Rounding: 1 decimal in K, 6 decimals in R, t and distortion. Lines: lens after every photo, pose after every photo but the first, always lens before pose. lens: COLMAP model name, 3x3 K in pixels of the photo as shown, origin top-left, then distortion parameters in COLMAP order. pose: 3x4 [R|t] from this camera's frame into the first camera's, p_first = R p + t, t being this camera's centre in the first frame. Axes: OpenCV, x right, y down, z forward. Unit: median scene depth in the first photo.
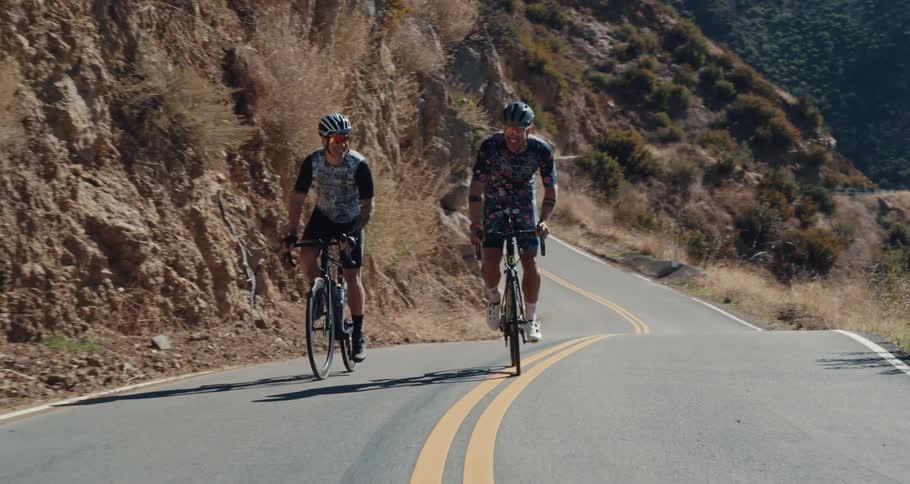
lens RADIAL K [[1921.7, 0, 455.0], [0, 1921.7, 242.0], [0, 0, 1]] dist [-0.037465, -0.229345]
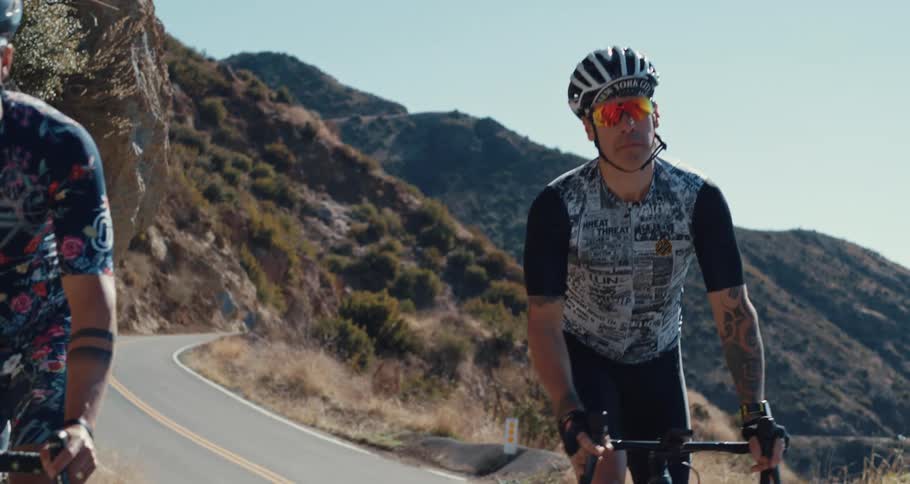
lens RADIAL K [[1921.7, 0, 455.0], [0, 1921.7, 242.0], [0, 0, 1]] dist [-0.037465, -0.229345]
pose [[0.990319, 0.006493, 0.138657, 0.008618], [0.008943, 0.993846, -0.110413, 0.004062], [-0.138521, 0.110585, 0.984166, 0.149311]]
